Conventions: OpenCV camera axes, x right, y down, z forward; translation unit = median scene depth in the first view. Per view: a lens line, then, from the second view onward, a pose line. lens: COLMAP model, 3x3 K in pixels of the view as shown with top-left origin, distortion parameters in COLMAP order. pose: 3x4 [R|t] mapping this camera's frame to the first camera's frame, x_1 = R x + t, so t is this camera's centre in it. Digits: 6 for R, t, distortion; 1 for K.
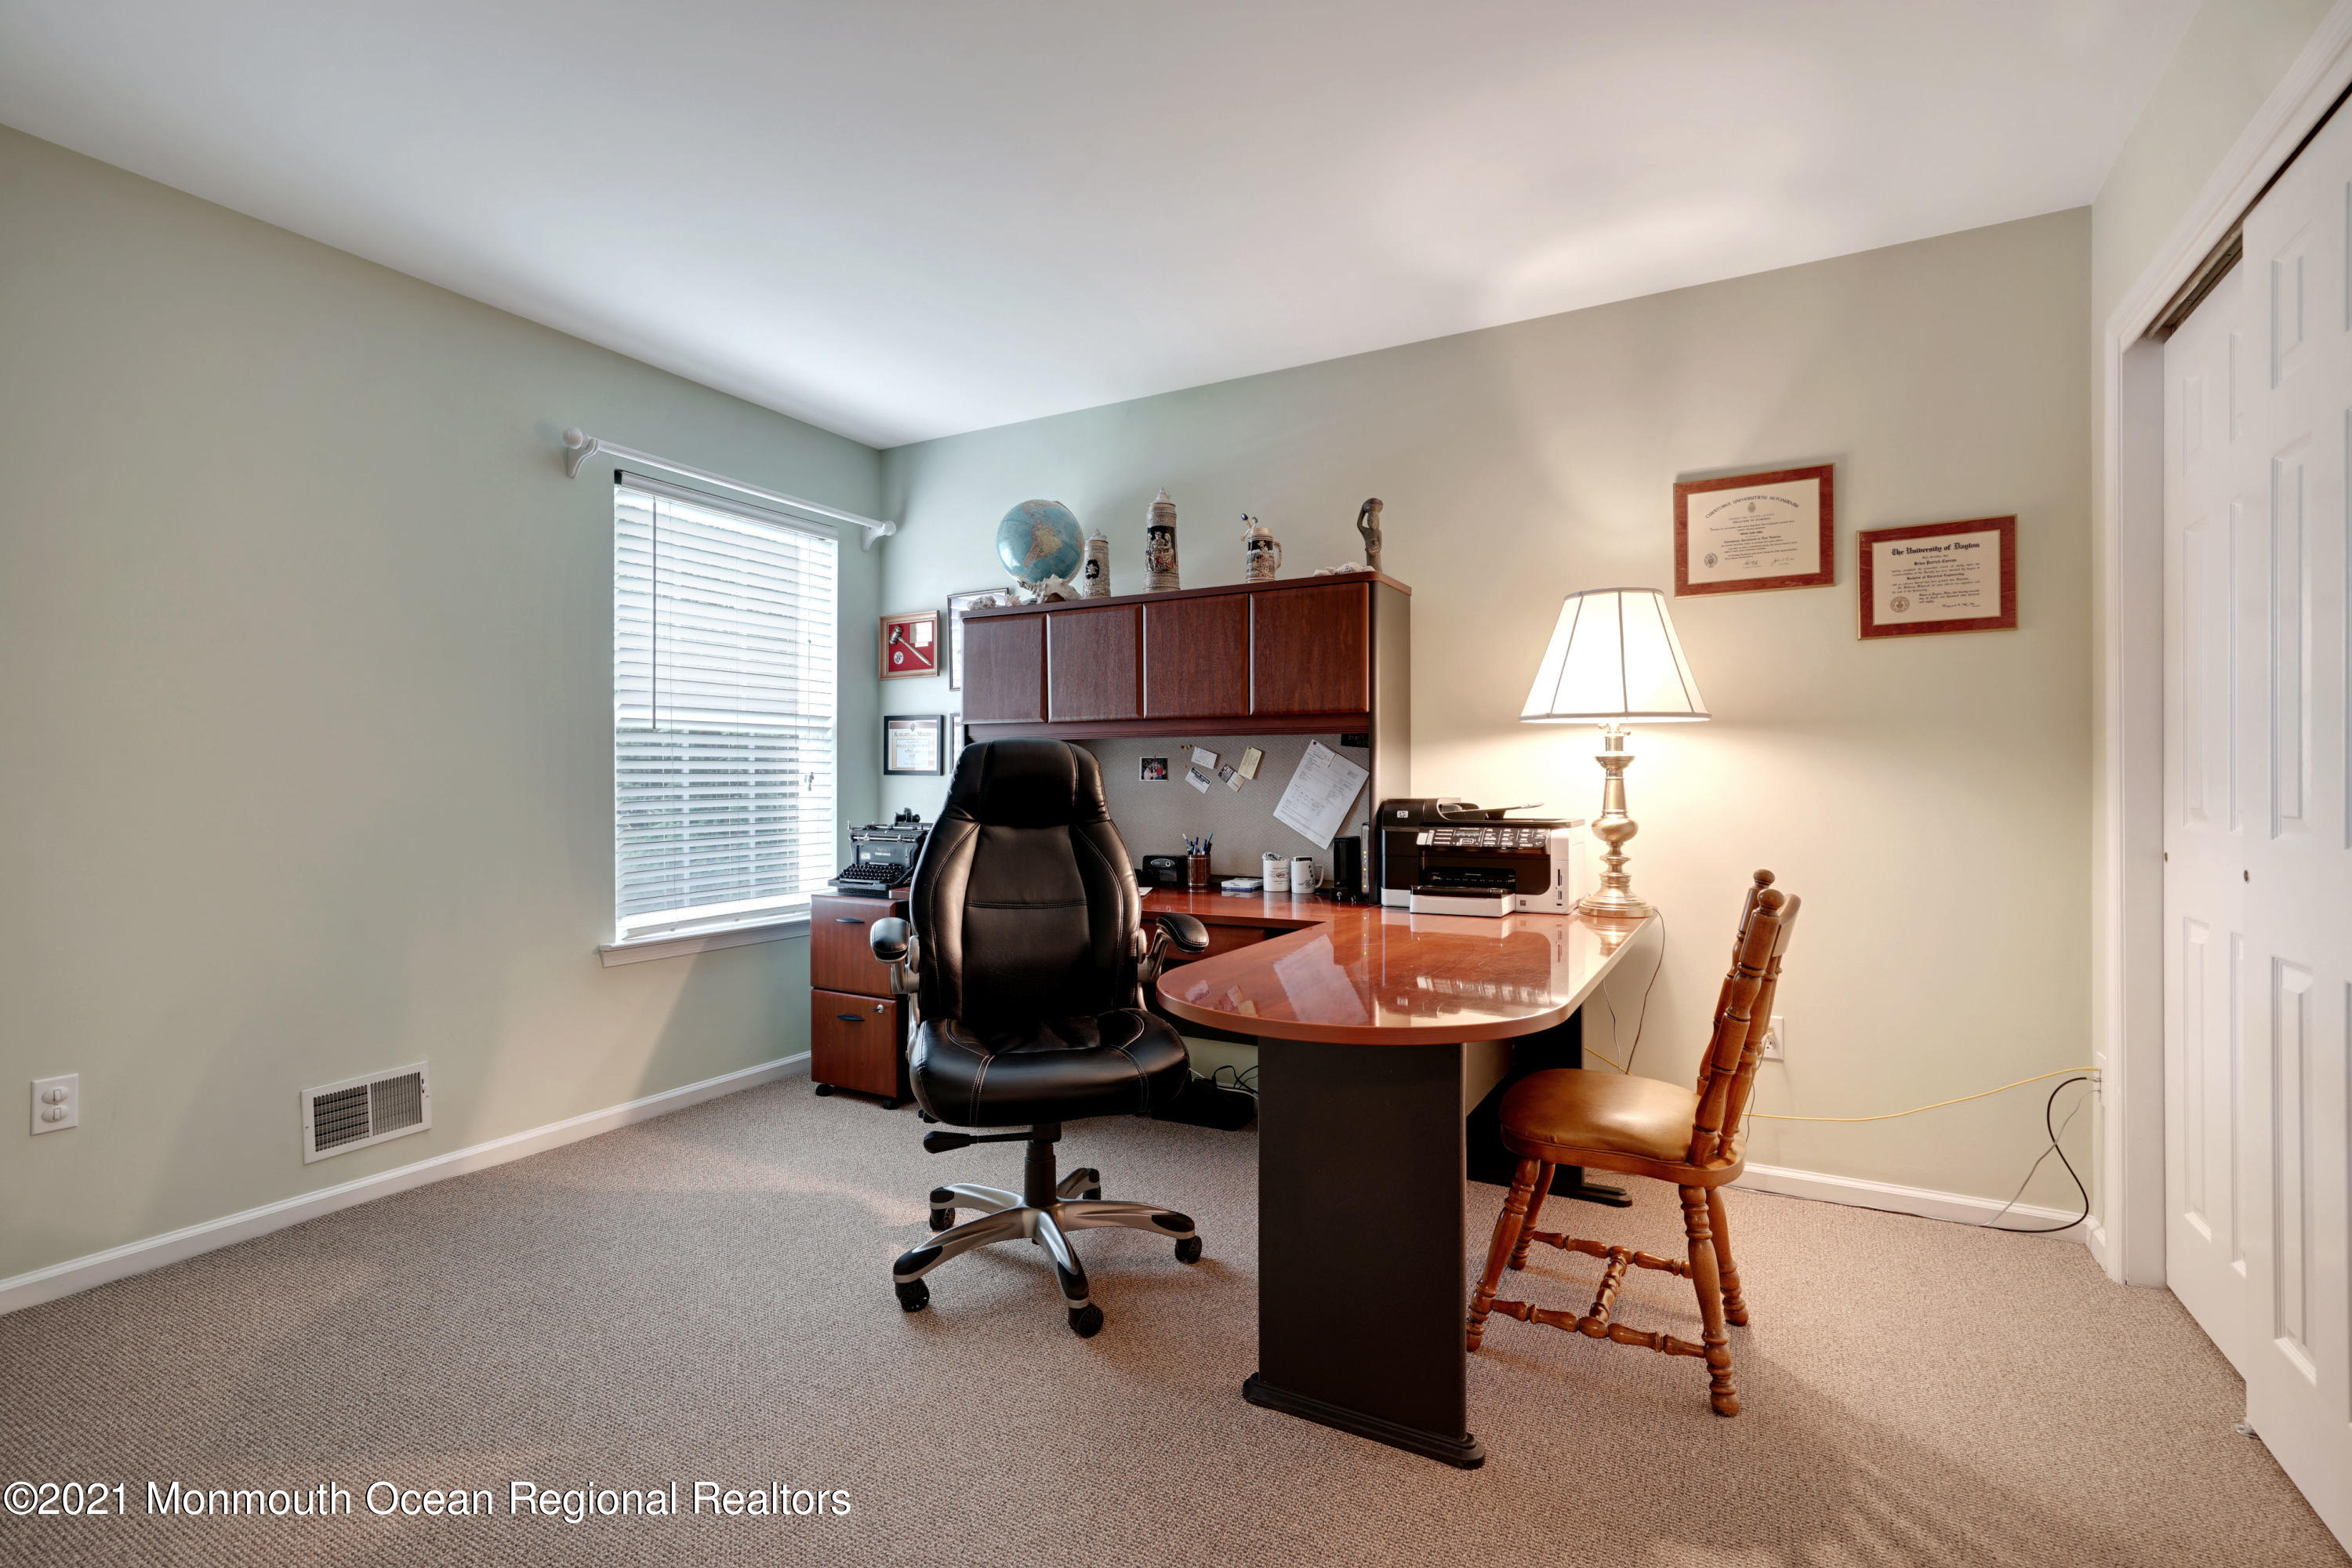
lens RADIAL K [[1073.6, 0, 1176.0], [0, 1073.6, 784.0], [0, 0, 1]] dist [0.000275, 0.000011]
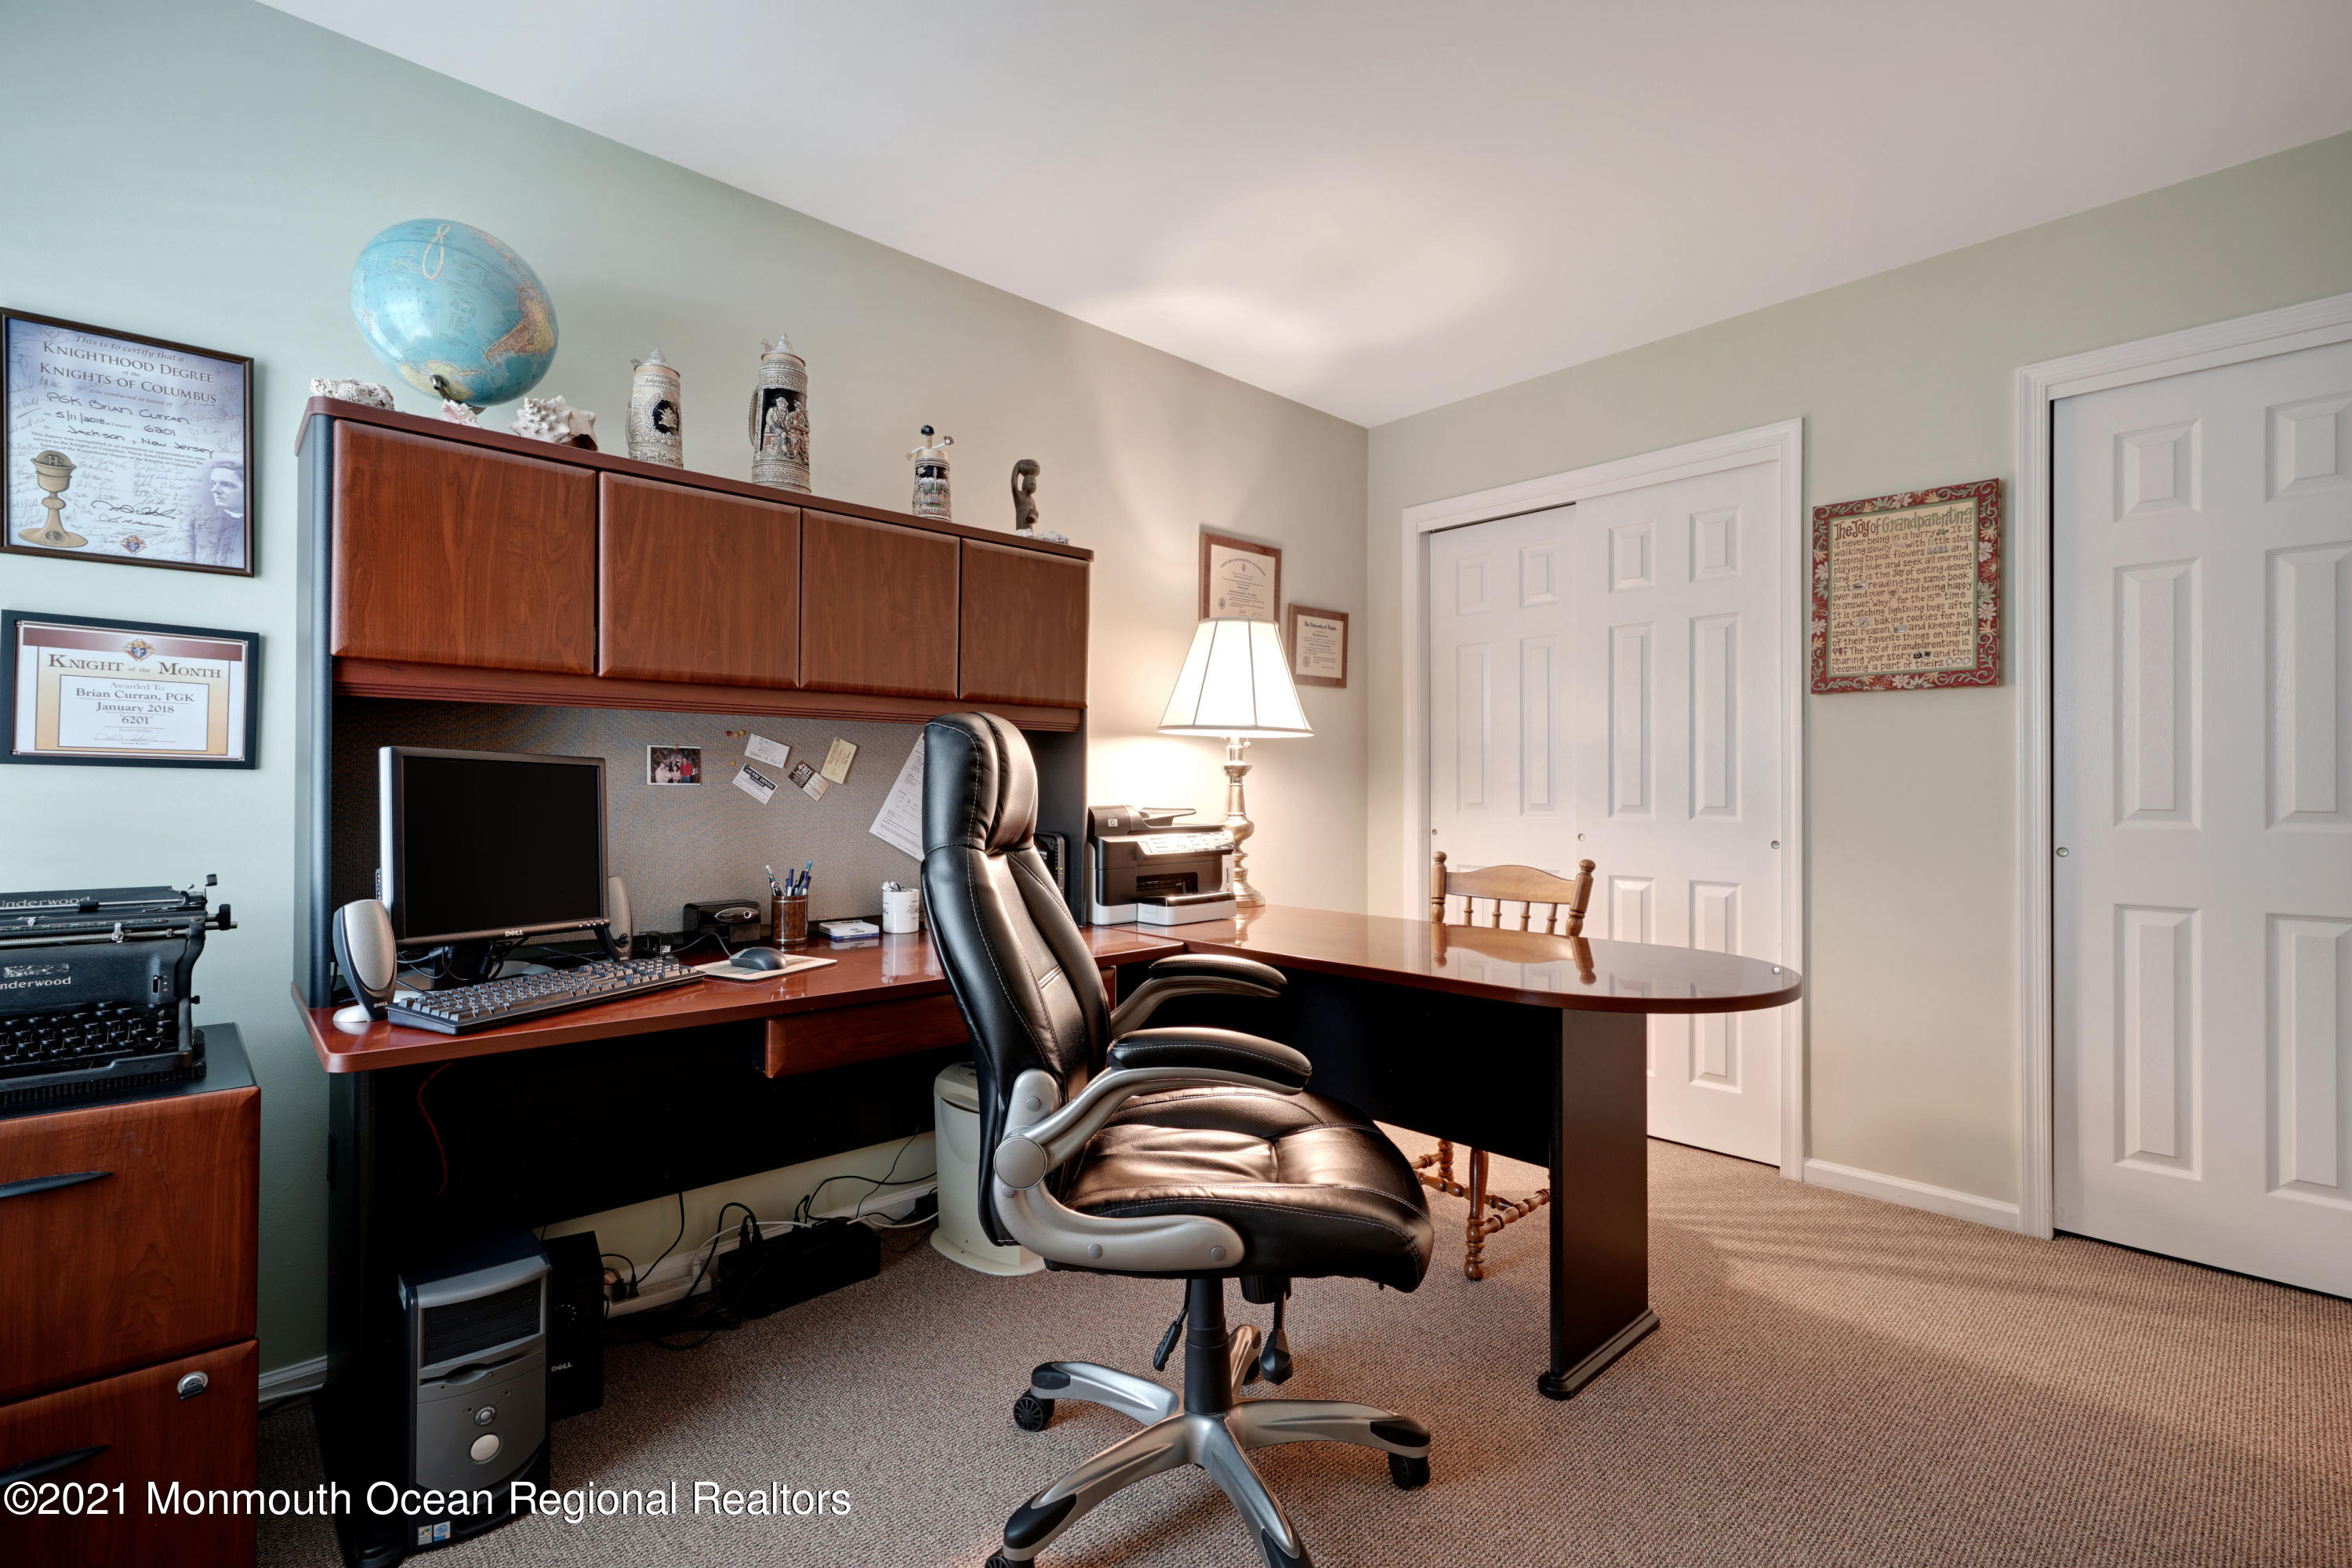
lens RADIAL K [[1073.6, 0, 1176.0], [0, 1073.6, 784.0], [0, 0, 1]] dist [0.000275, 0.000011]
pose [[0.293117, 0.001367, 0.956076, -0.598992], [-0.003354, 0.999994, -0.000402, -0.004720], [-0.956071, -0.003089, 0.293120, 0.624651]]
